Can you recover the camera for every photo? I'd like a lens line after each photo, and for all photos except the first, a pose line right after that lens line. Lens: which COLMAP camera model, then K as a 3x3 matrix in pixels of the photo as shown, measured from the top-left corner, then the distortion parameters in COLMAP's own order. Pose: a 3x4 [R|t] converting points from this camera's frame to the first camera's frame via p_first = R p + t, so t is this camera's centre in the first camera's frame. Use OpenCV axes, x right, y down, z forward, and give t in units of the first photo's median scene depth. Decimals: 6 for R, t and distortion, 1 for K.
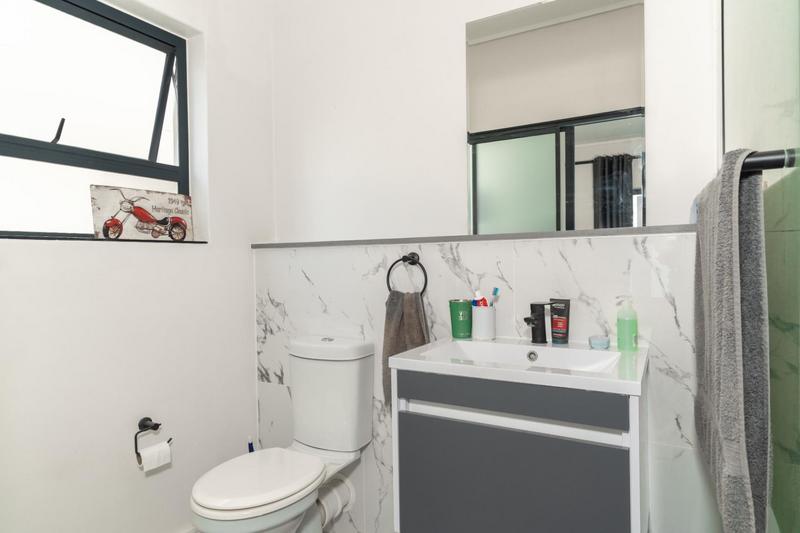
lens RADIAL K [[474.4, 0, 398.8], [0, 474.4, 267.7], [0, 0, 1]] dist [-0.000308, 0.000373]
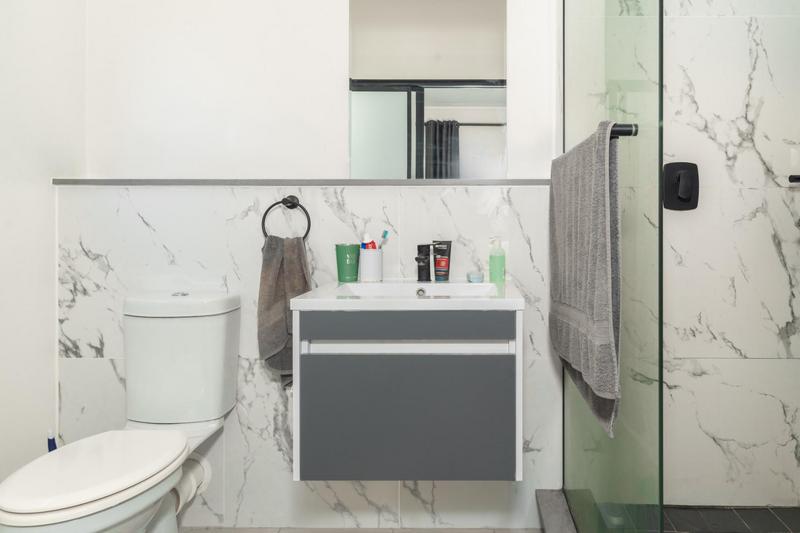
lens RADIAL K [[500.9, 0, 478.9], [0, 500.9, 222.7], [0, 0, 1]] dist [0.000670, 0.000775]
pose [[0.865556, 0.013826, 0.500621, -0.148905], [-0.007723, 0.999868, -0.014261, 0.034007], [-0.500753, 0.008477, 0.865549, -0.051761]]
